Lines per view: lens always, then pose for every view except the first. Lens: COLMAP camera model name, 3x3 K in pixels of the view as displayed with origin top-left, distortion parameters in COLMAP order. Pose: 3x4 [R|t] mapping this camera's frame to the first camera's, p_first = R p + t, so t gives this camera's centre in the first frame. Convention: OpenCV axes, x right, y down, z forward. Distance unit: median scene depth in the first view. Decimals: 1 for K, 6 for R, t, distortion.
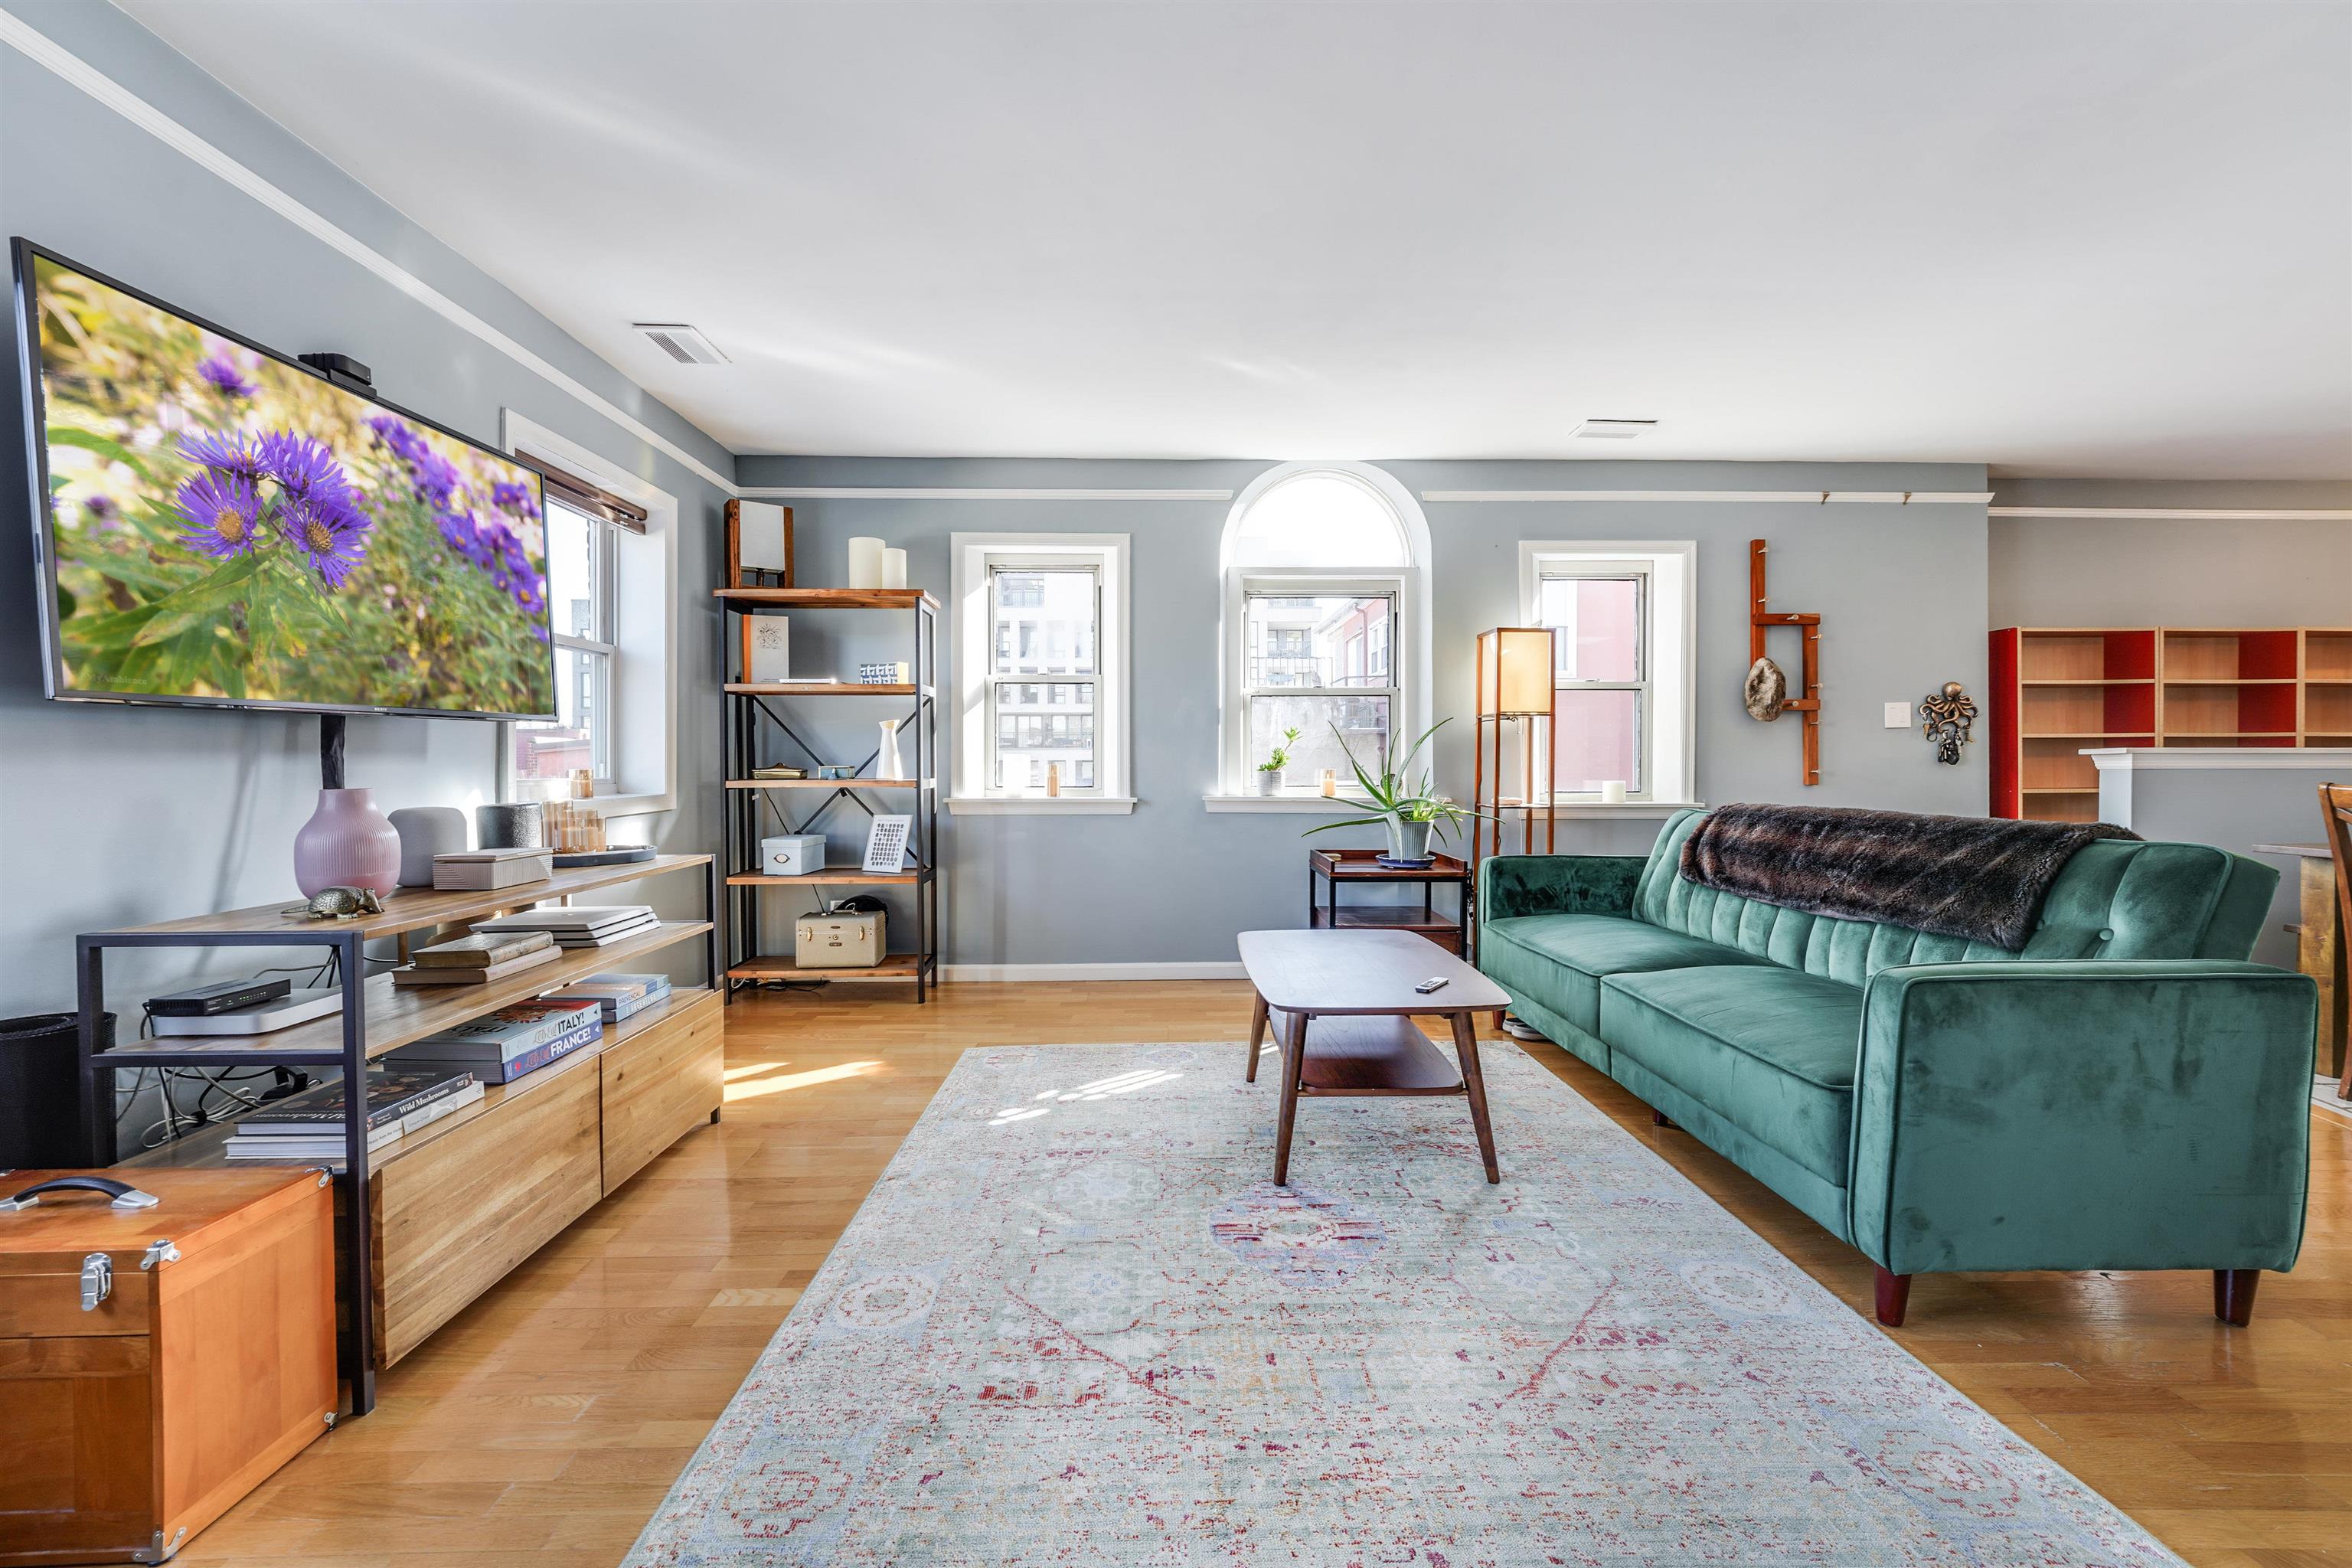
lens RADIAL K [[970.3, 0, 1178.8], [0, 970.3, 773.6], [0, 0, 1]] dist [-0.013291, 0.011447]
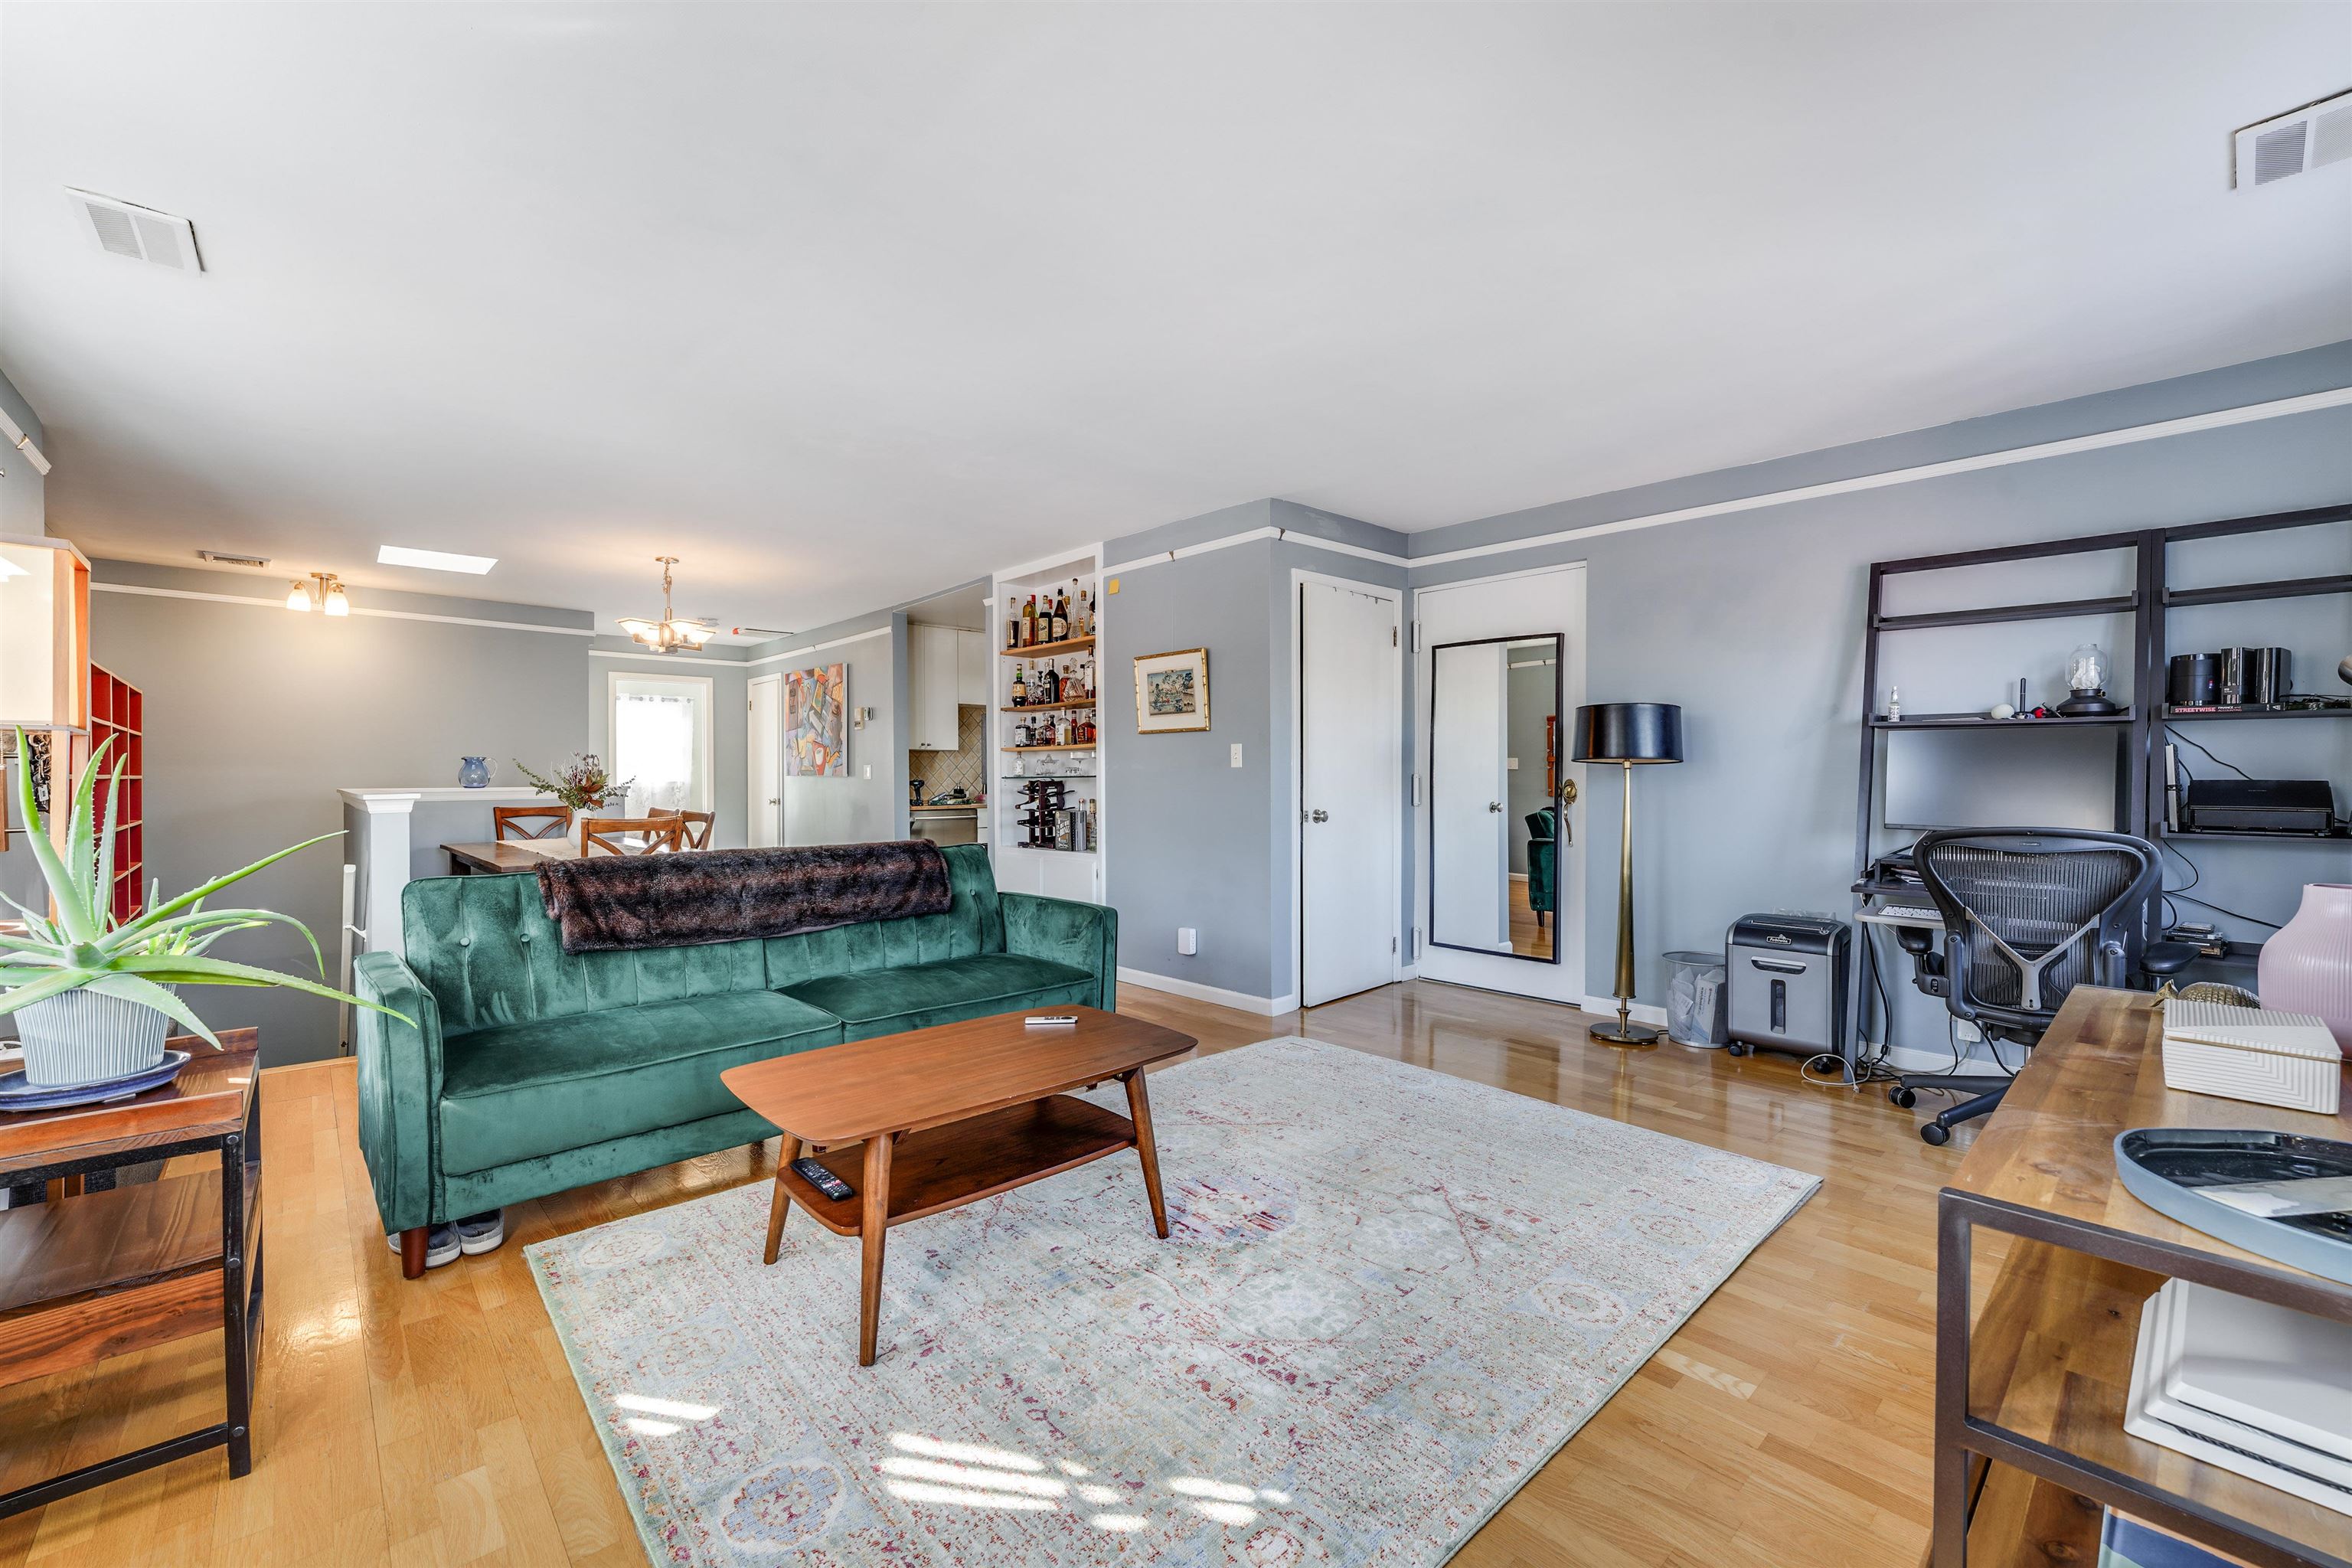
lens RADIAL K [[955.1, 0, 1176.0], [0, 955.1, 784.0], [0, 0, 1]] dist [-0.007872, -0.000084]
pose [[-0.659301, 0.000317, 0.751879, -0.480653], [0.012899, 0.999858, 0.010890, -0.043405], [-0.751768, 0.016878, -0.659211, 1.204329]]
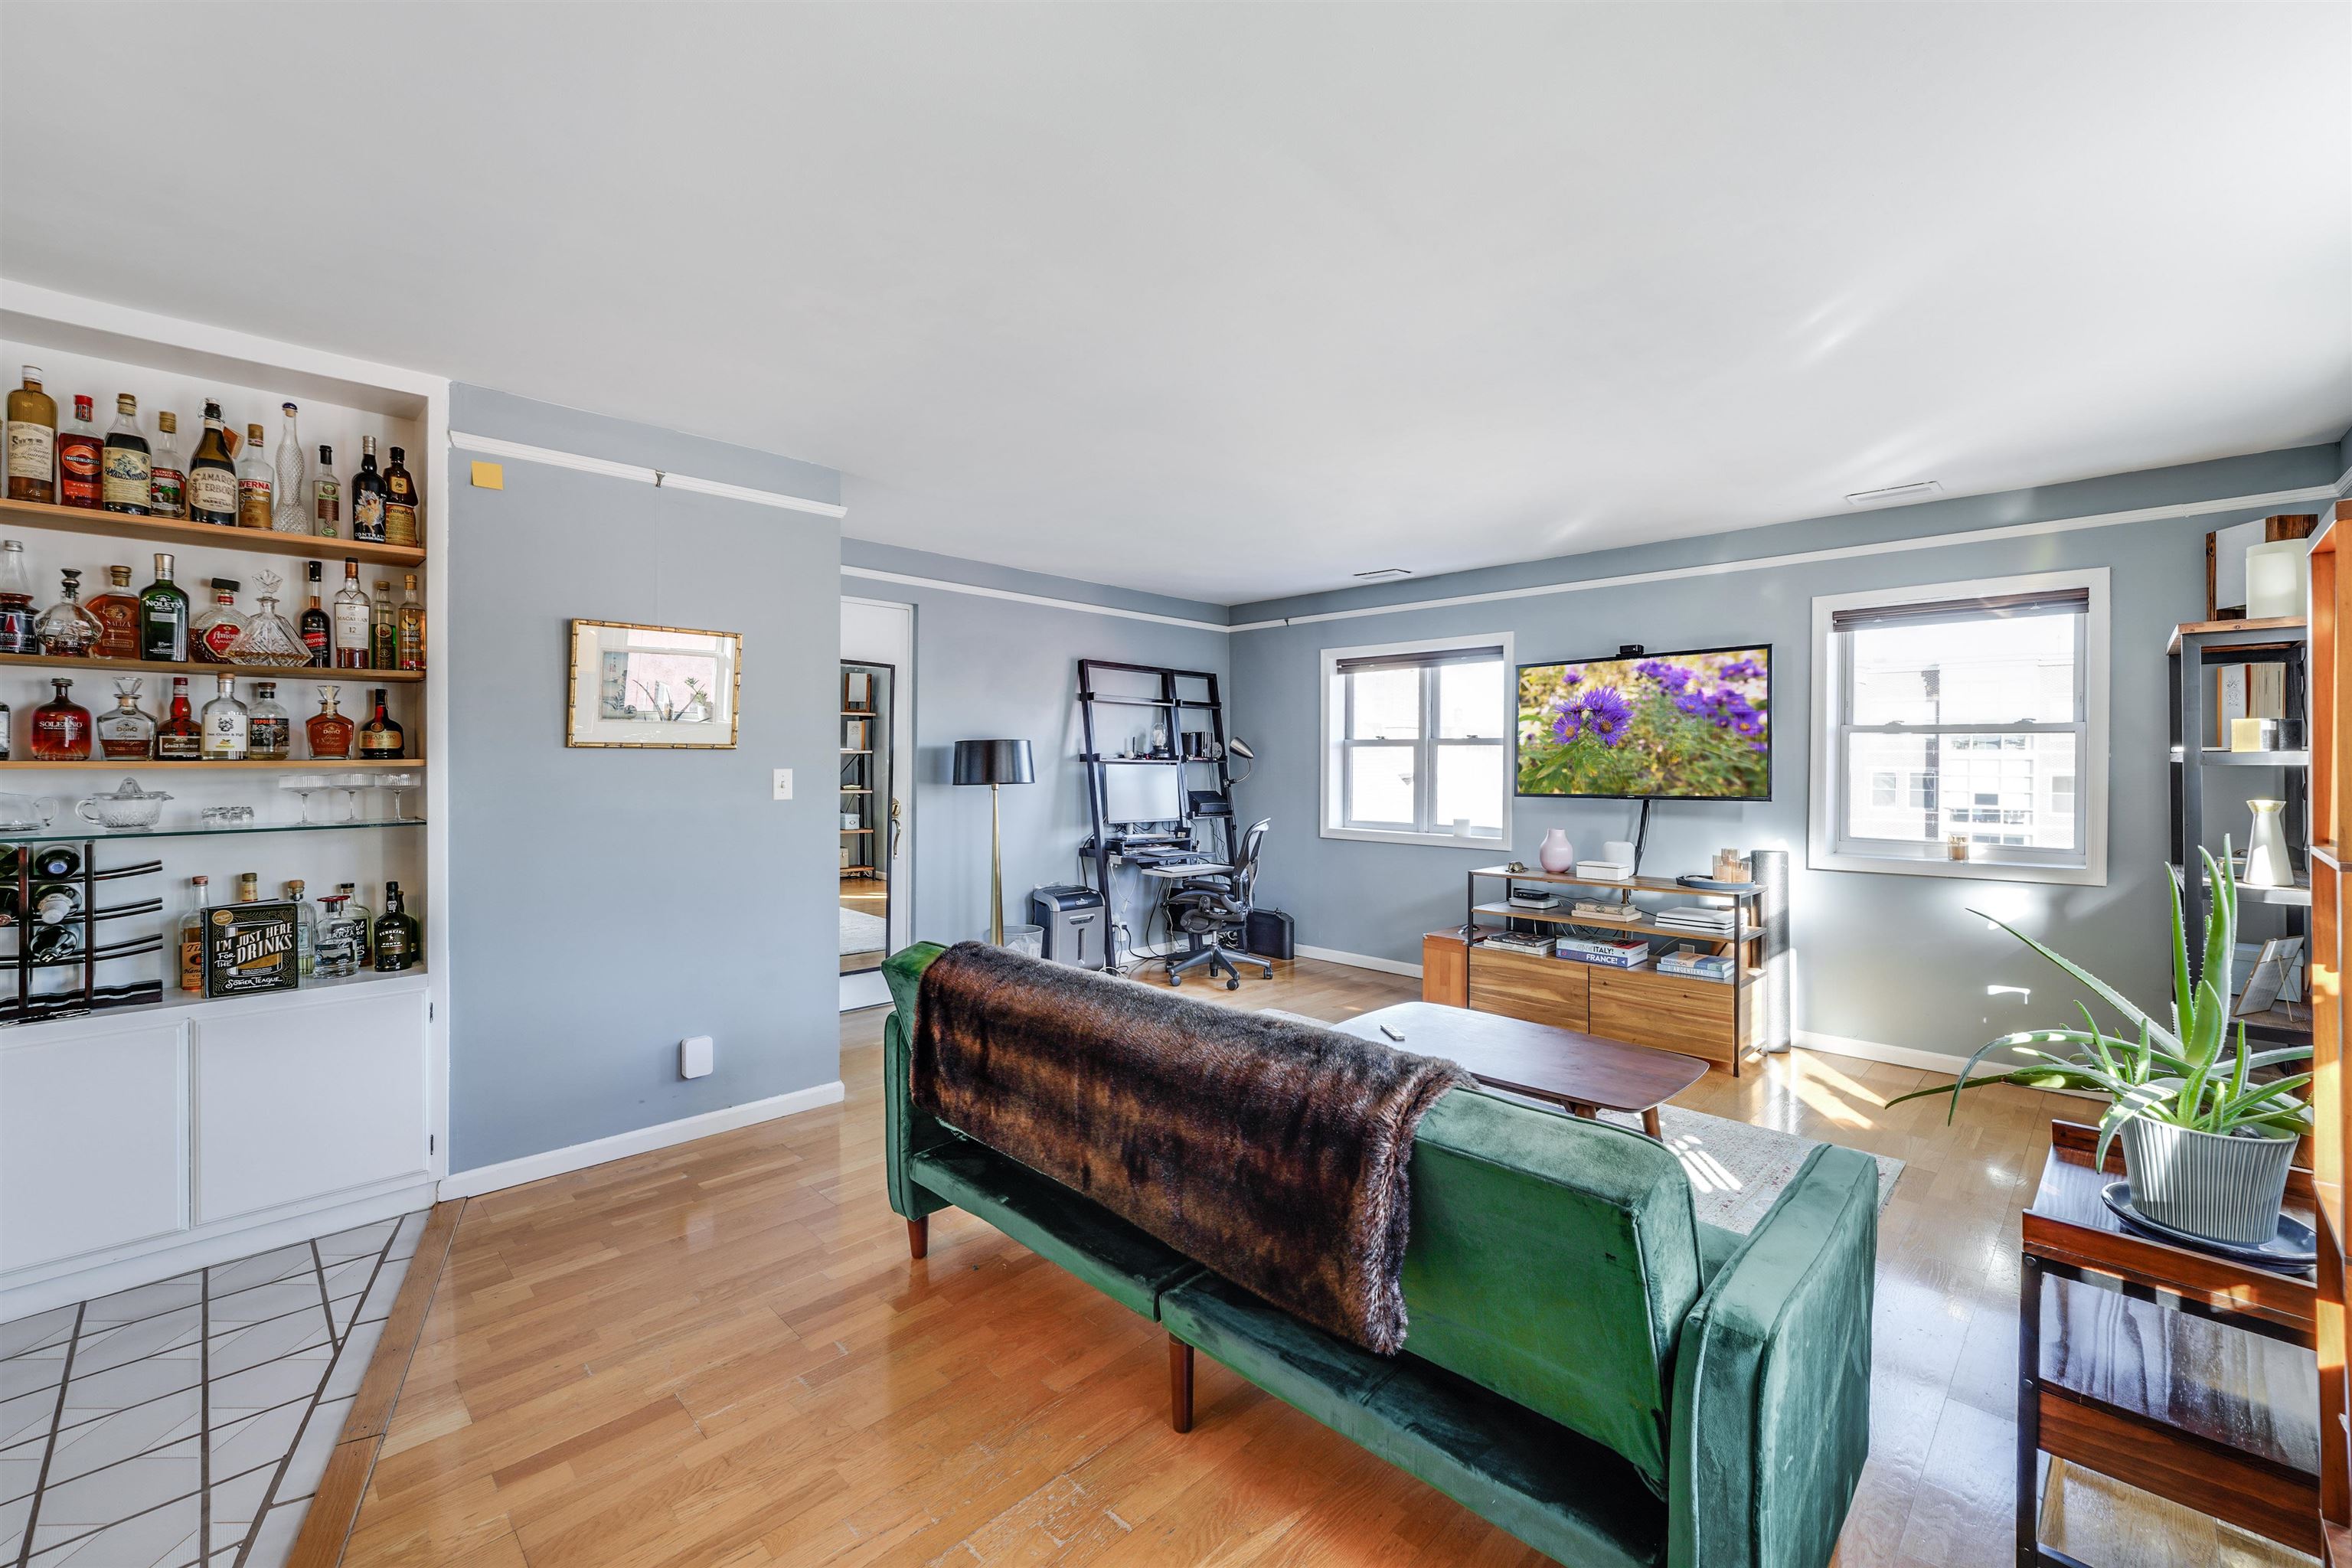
lens RADIAL K [[988.5, 0, 1188.4], [0, 988.5, 764.9], [0, 0, 1]] dist [-0.001008, 0.000063]
pose [[-0.726934, 0.006792, -0.686674, 1.020176], [-0.008304, 0.999791, 0.018680, -0.118428], [0.686657, 0.019281, -0.726726, 1.334421]]
